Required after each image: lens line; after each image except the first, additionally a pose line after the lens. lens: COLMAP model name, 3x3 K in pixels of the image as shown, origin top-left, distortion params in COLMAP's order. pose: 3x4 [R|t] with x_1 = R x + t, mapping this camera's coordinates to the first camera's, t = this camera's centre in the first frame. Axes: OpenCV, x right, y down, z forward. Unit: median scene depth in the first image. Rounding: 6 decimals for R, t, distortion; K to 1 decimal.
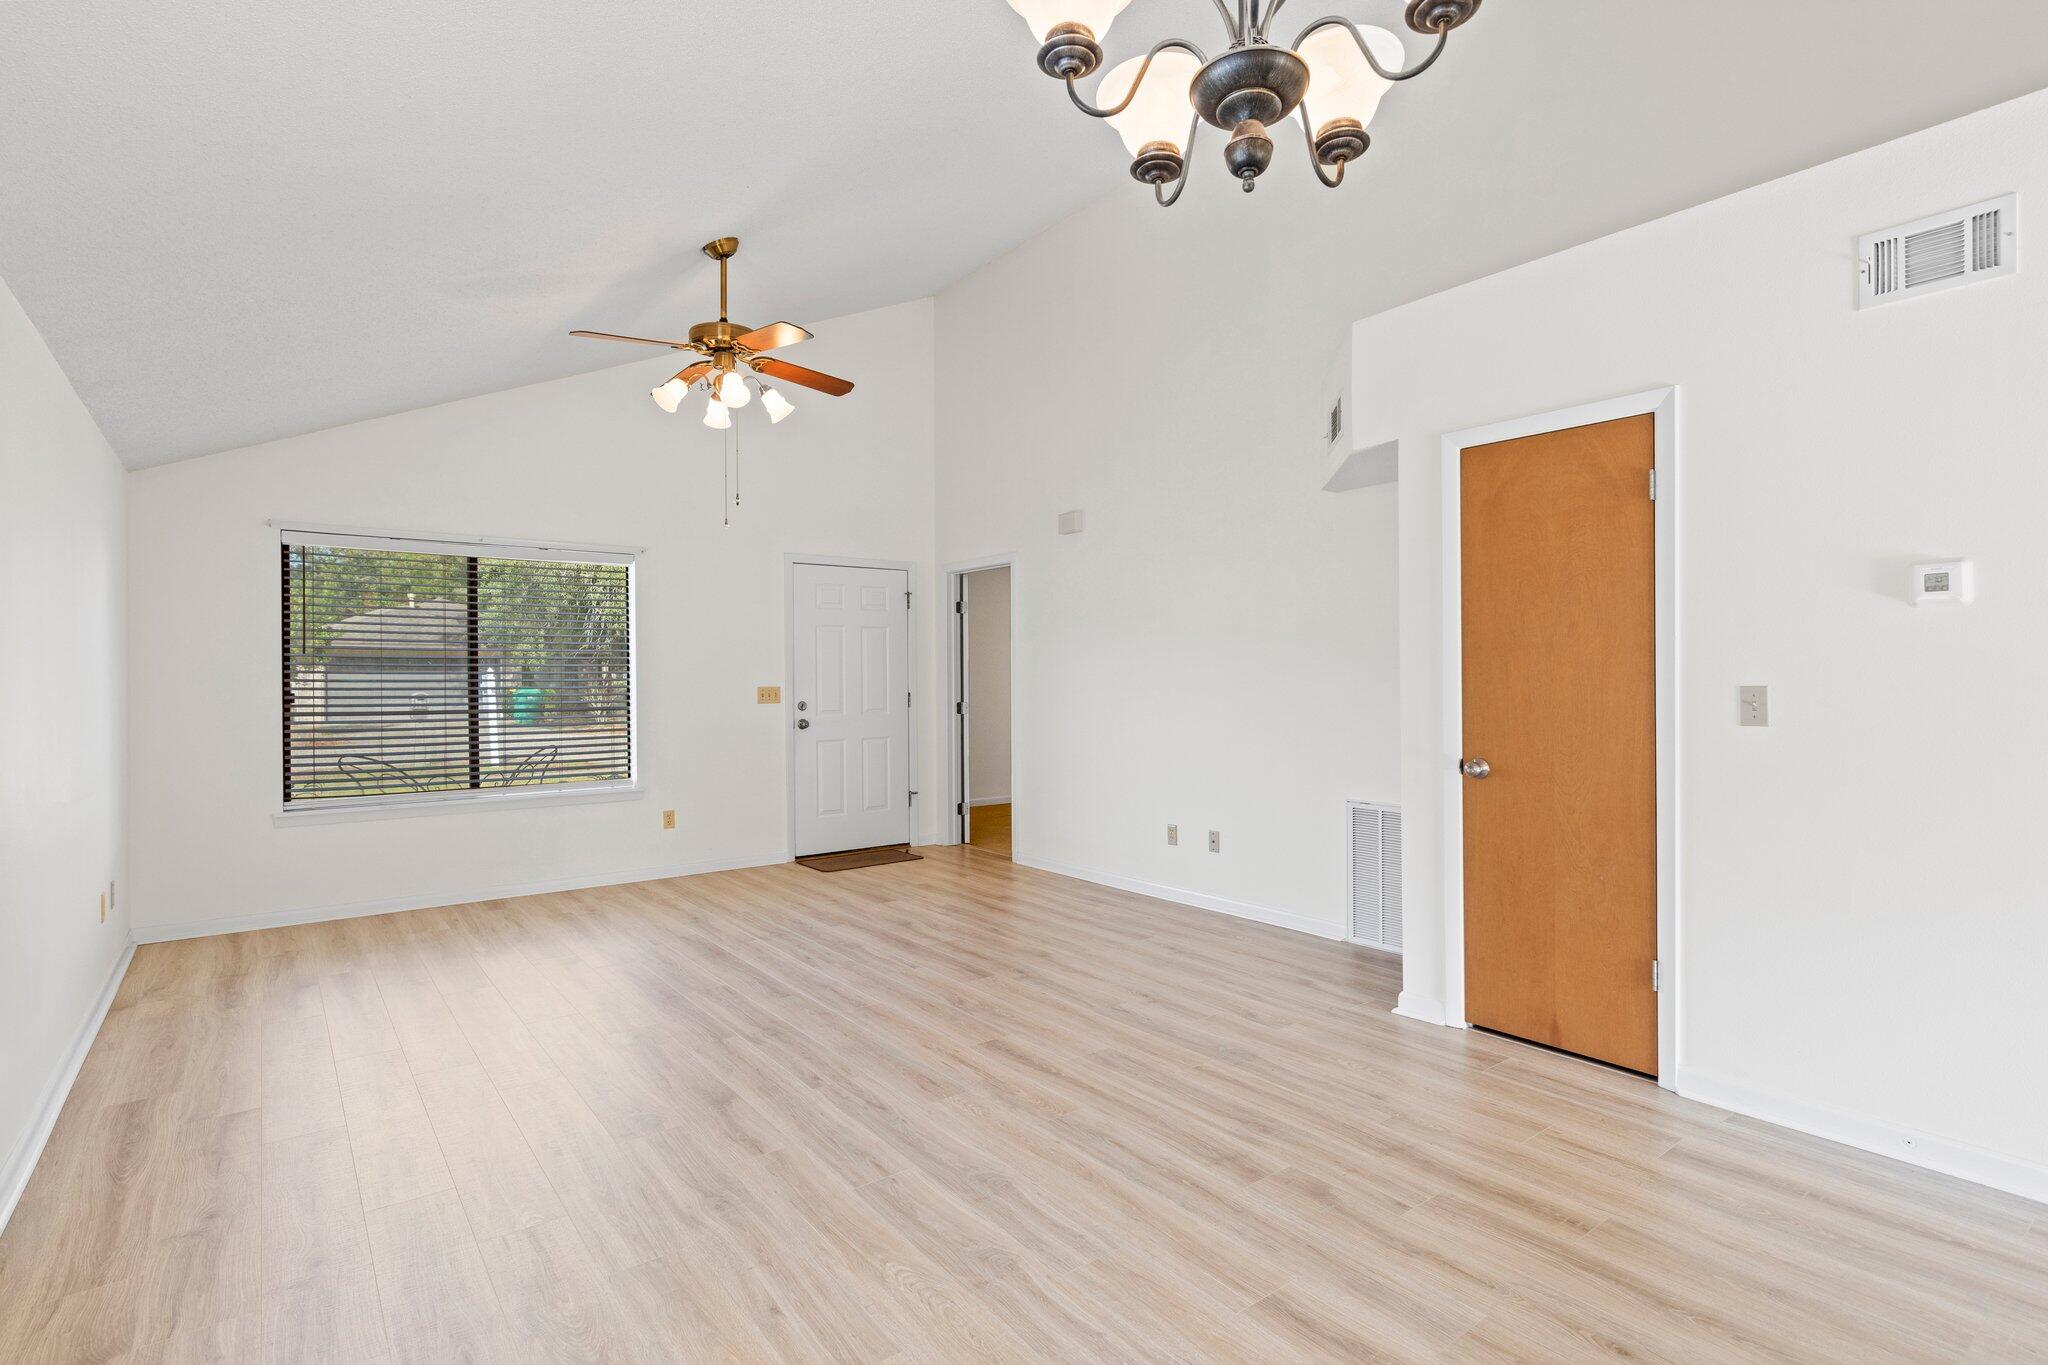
lens RADIAL K [[993.5, 0, 1022.0], [0, 993.5, 677.1], [0, 0, 1]] dist [0.001045, 0.000388]
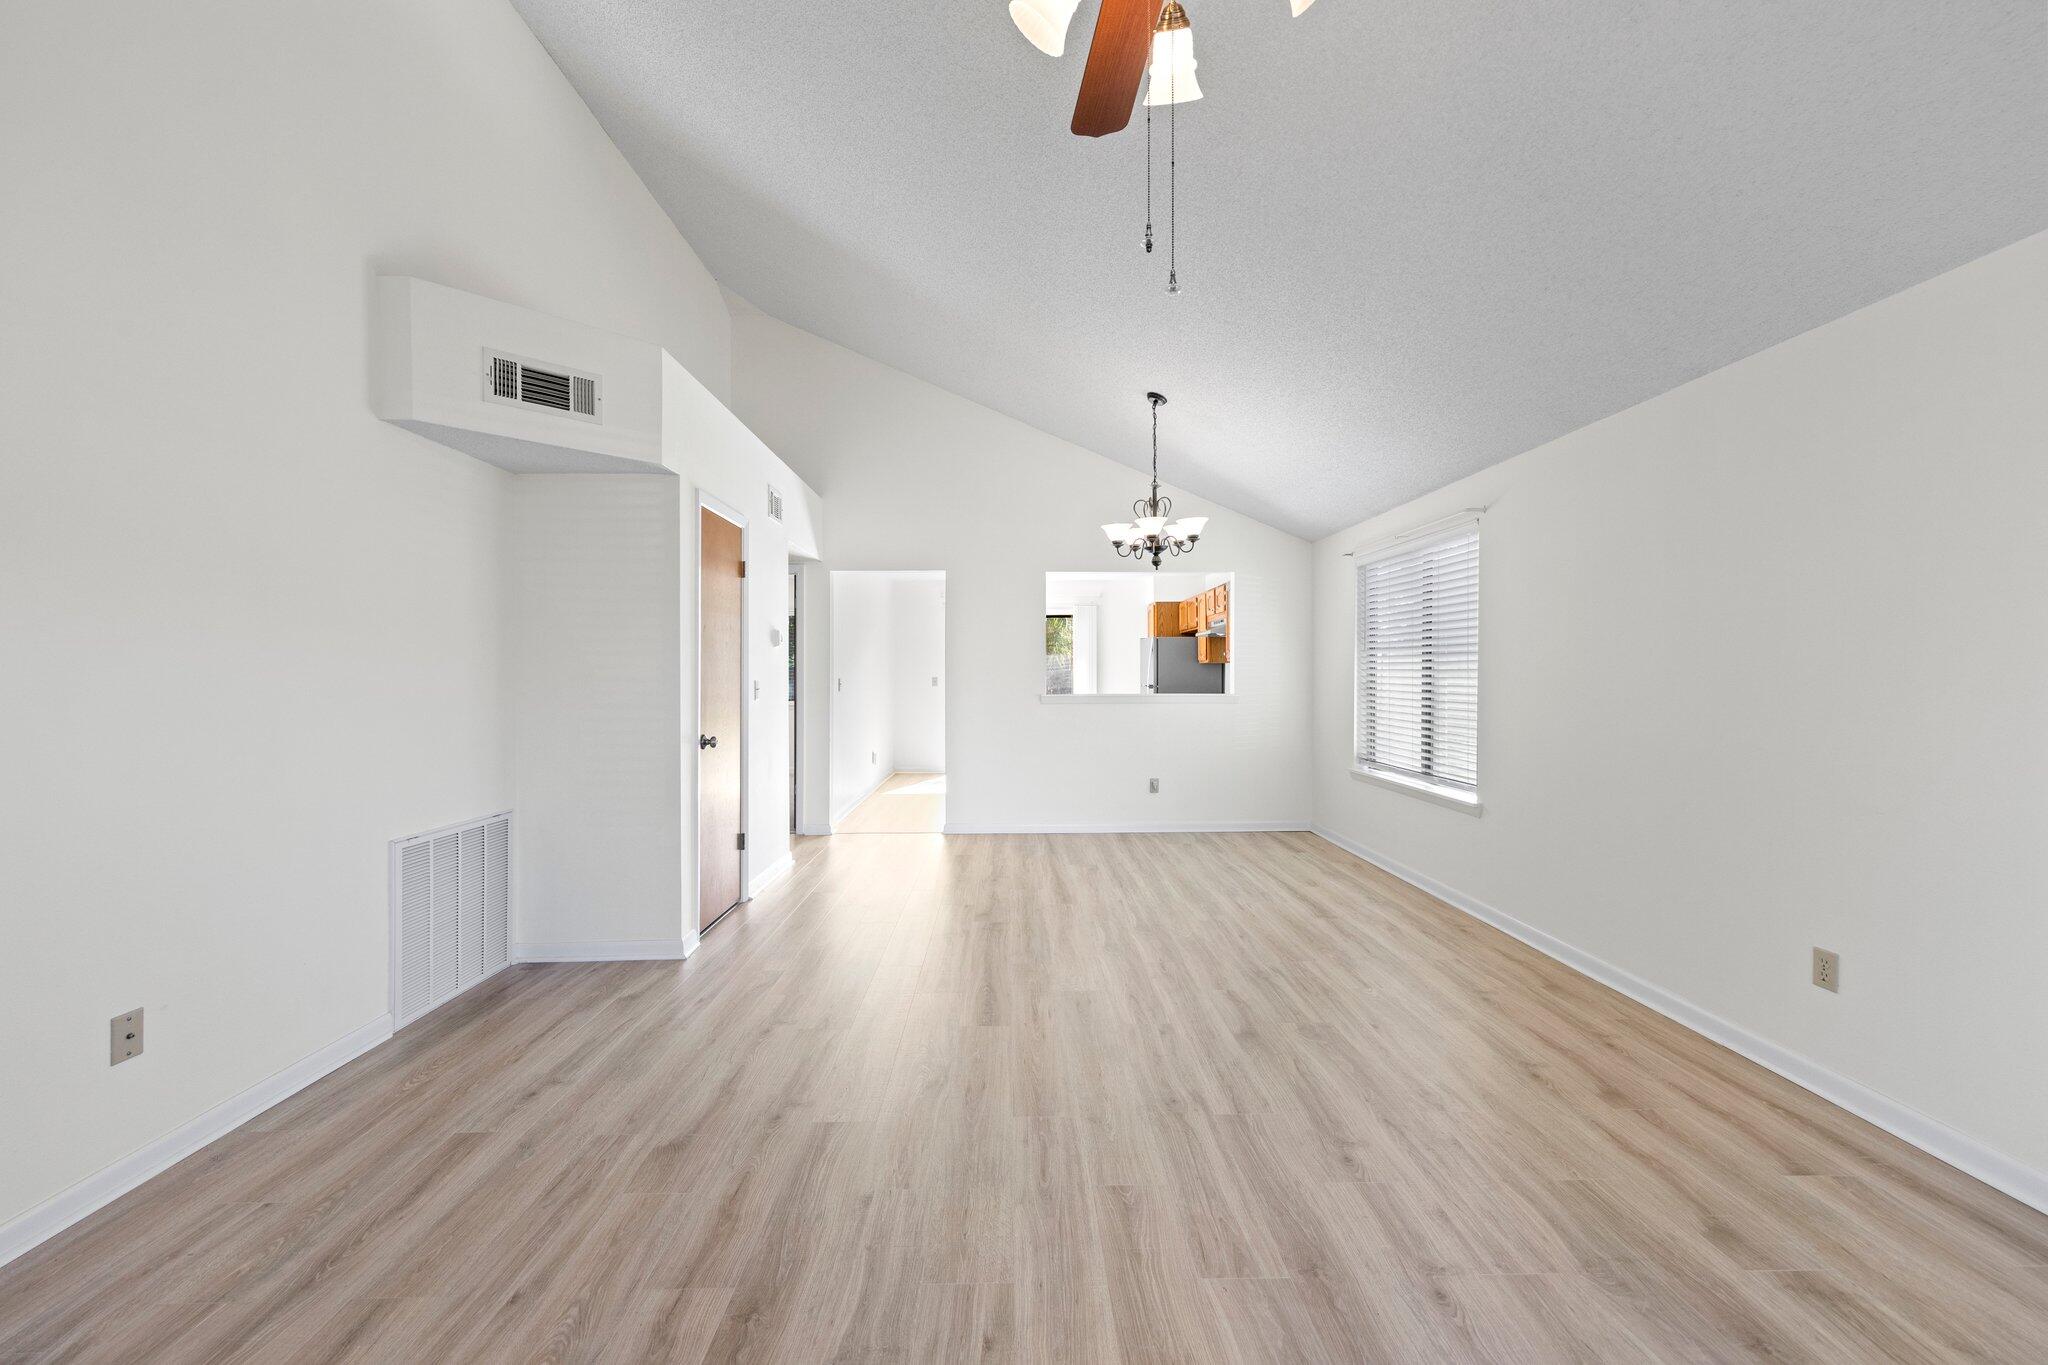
lens RADIAL K [[803.8, 0, 1030.0], [0, 803.8, 676.1], [0, 0, 1]] dist [0.006565, -0.000089]
pose [[-0.811334, 0.007250, 0.584538, -0.452490], [0.006721, 0.999973, -0.003075, 0.006182], [-0.584544, 0.001434, -0.811361, 1.335070]]
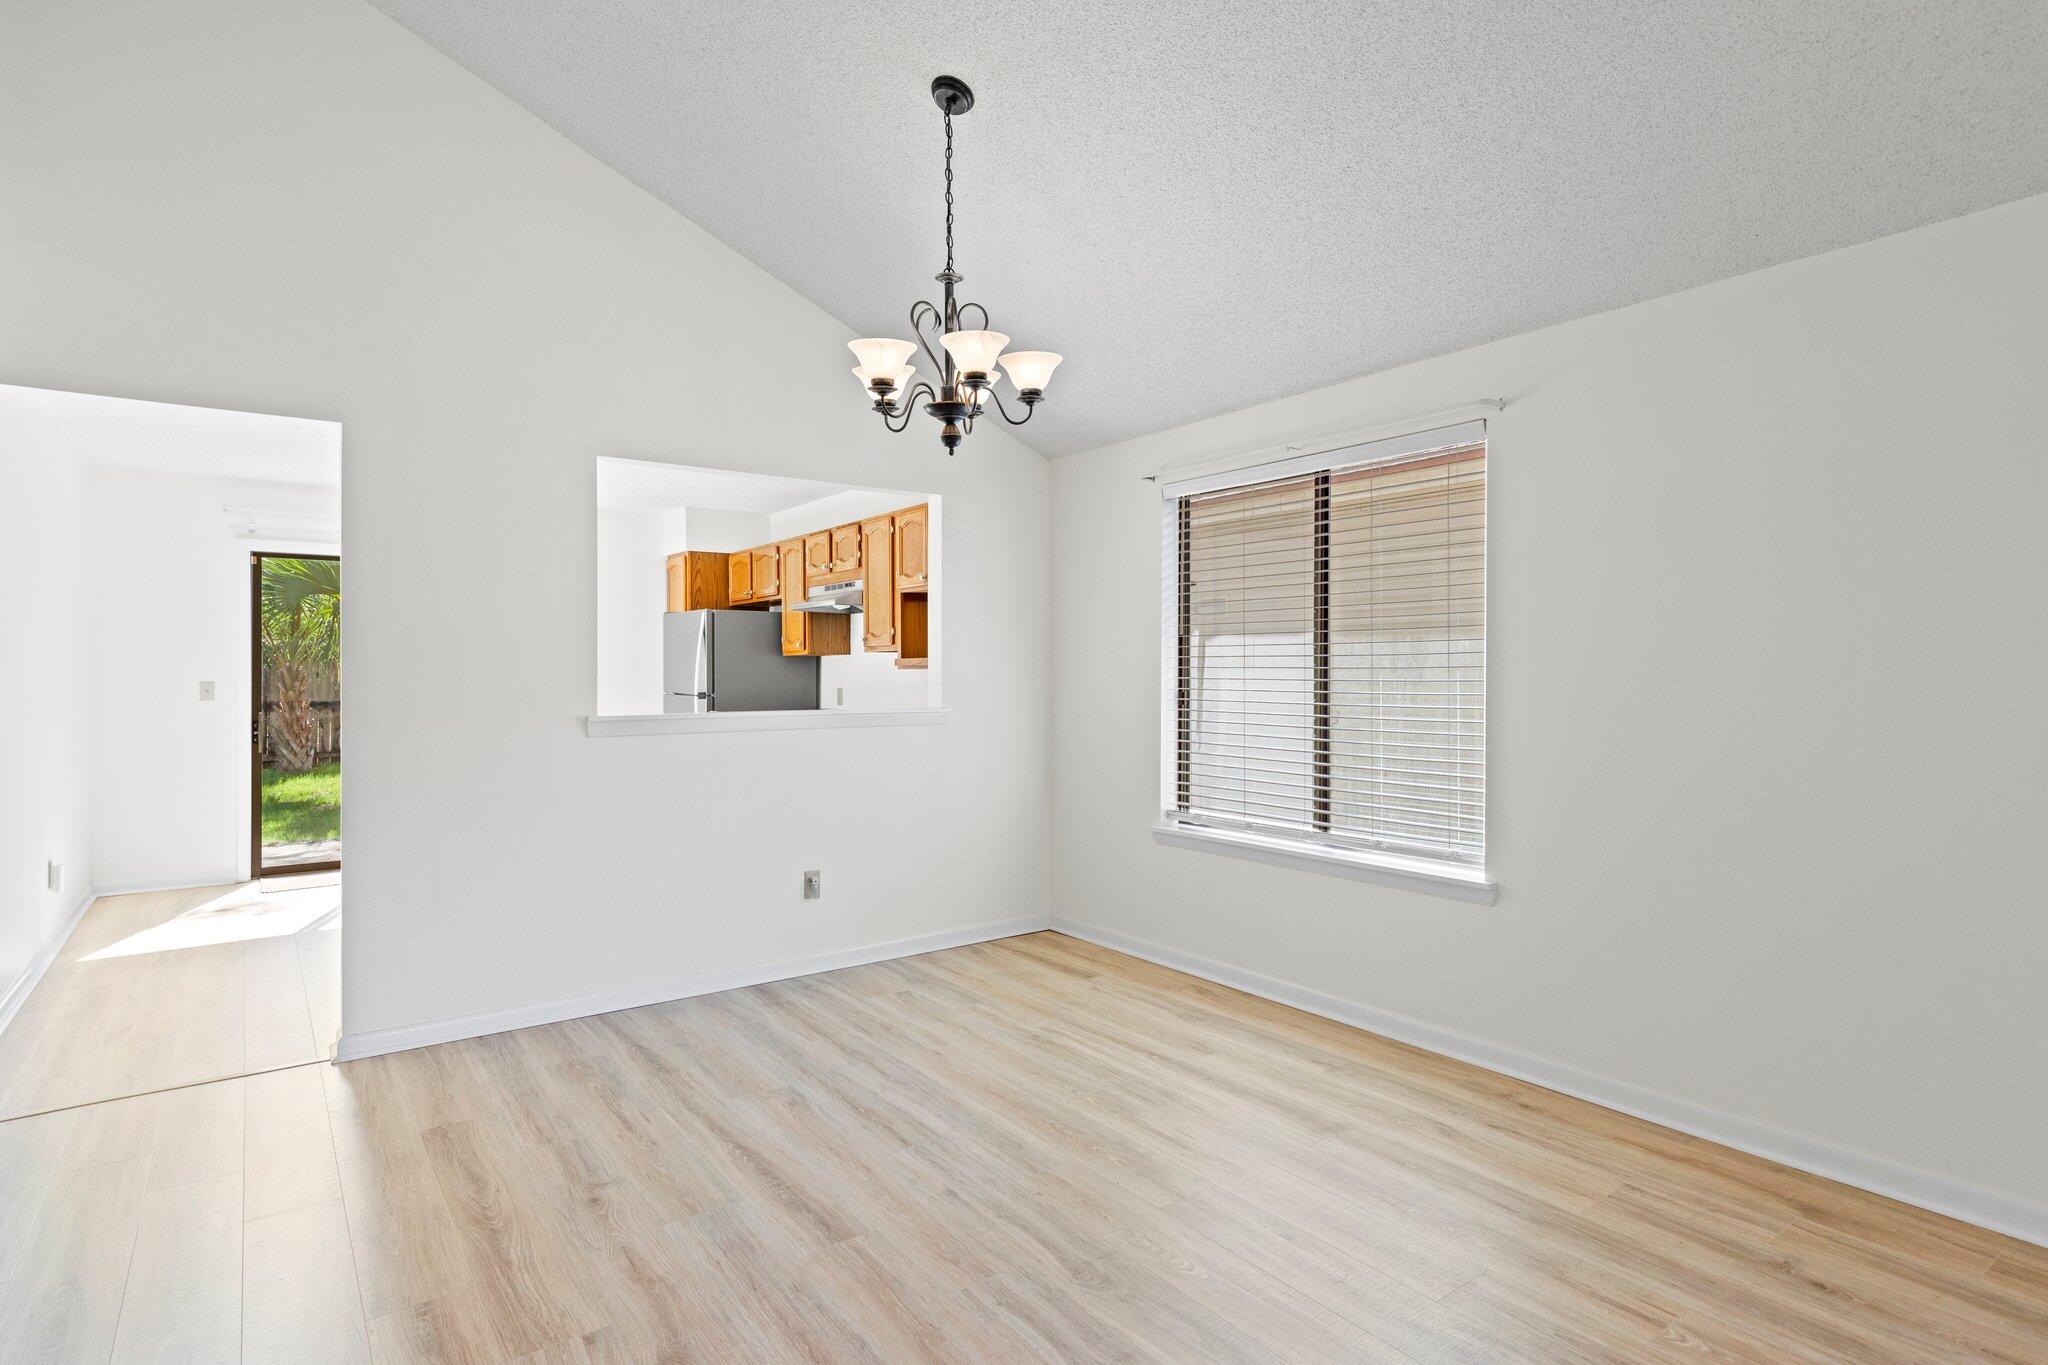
lens RADIAL K [[1051.4, 0, 1021.7], [0, 1051.4, 674.7], [0, 0, 1]] dist [0.005081, 0.000256]
pose [[-0.999763, 0.010228, 0.019218, 0.008968], [0.010238, 0.999948, 0.000409, 0.002518], [-0.019213, 0.000606, -0.999815, 1.015969]]
